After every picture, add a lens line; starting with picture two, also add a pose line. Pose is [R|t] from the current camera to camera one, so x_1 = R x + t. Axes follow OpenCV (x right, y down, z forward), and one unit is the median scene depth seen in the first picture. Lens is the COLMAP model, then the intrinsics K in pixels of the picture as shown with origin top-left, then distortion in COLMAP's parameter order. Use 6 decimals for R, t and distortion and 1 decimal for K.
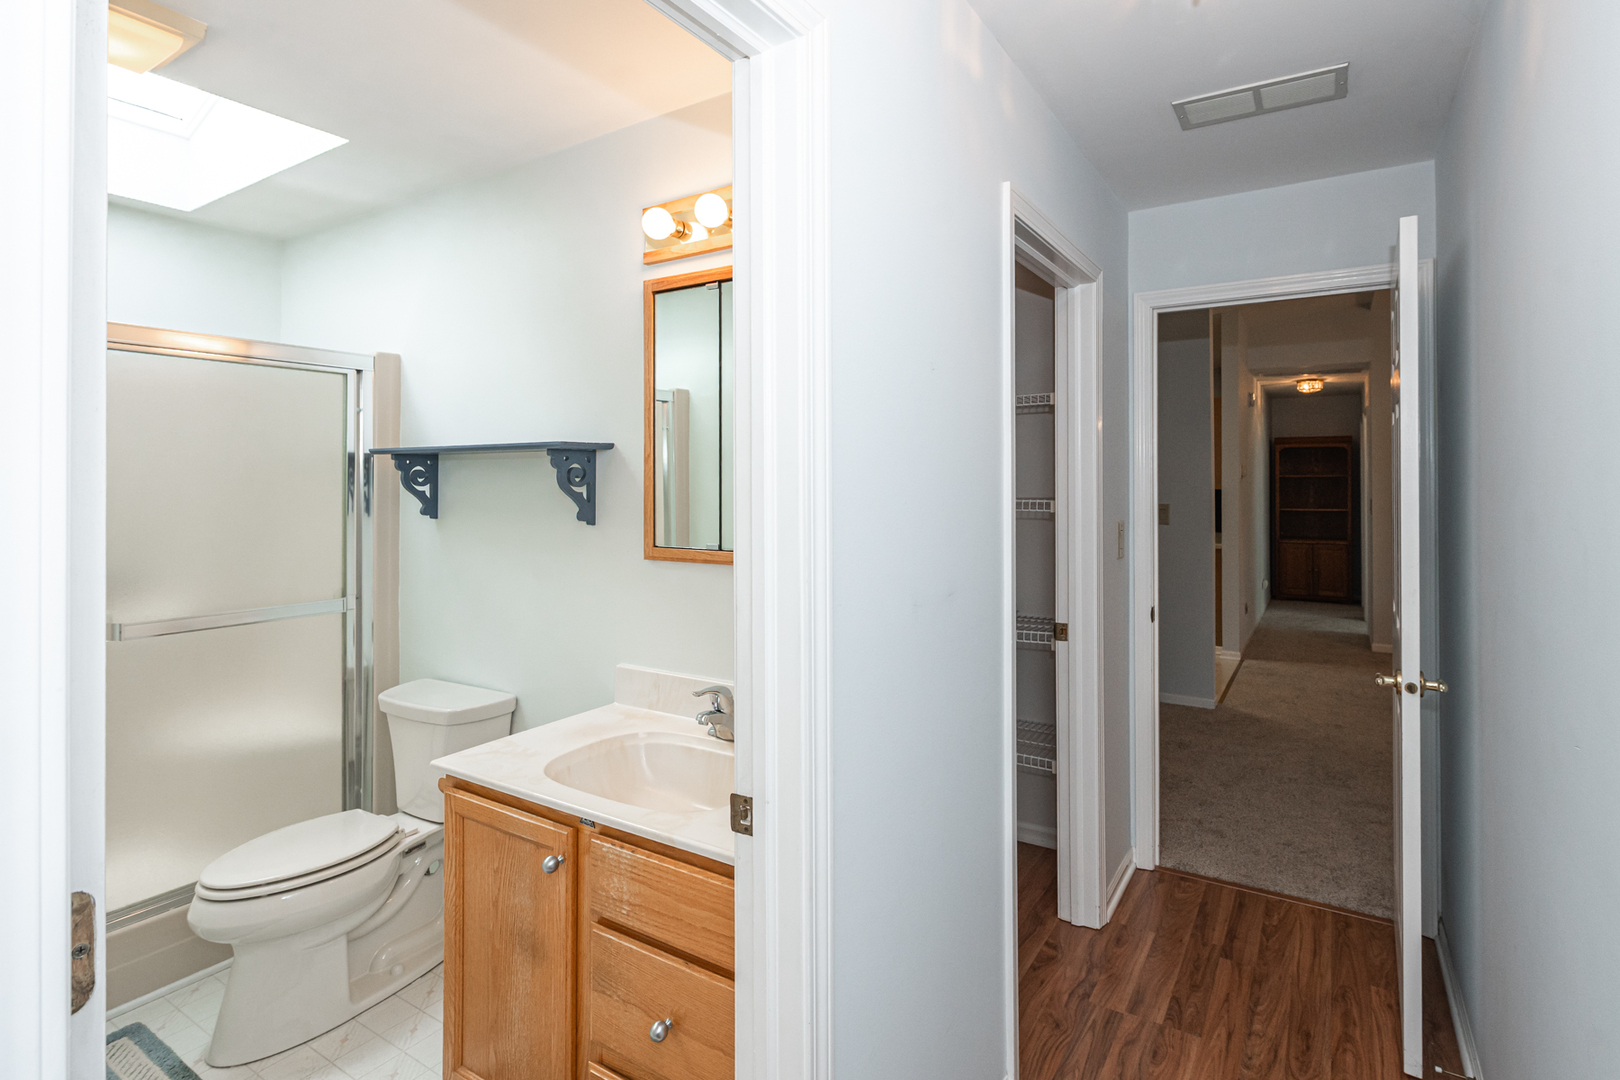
lens RADIAL K [[800.7, 0, 816.5], [0, 800.7, 471.5], [0, 0, 1]] dist [0.003695, -0.001272]
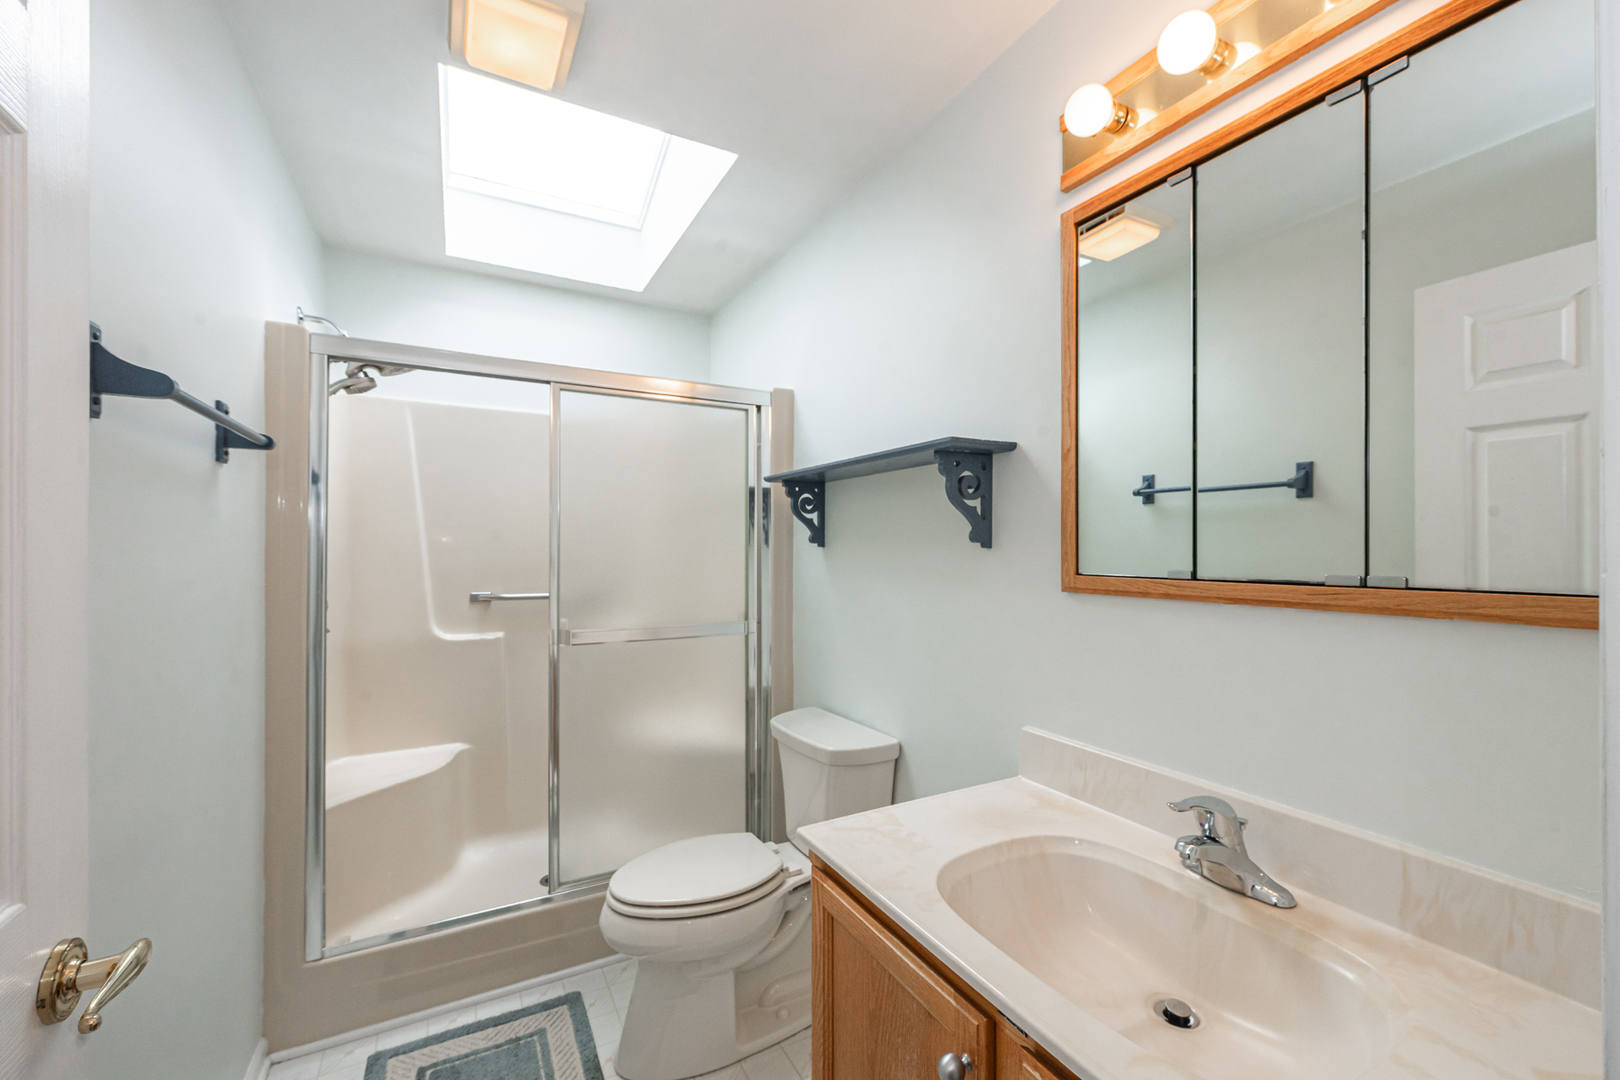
lens RADIAL K [[636.5, 0, 807.5], [0, 636.5, 543.1], [0, 0, 1]] dist [0.001358, -0.000399]
pose [[0.874818, -0.000641, -0.484451, -0.131058], [0.004361, 0.999969, 0.006552, 0.058091], [0.484432, -0.007845, 0.874794, 0.357967]]
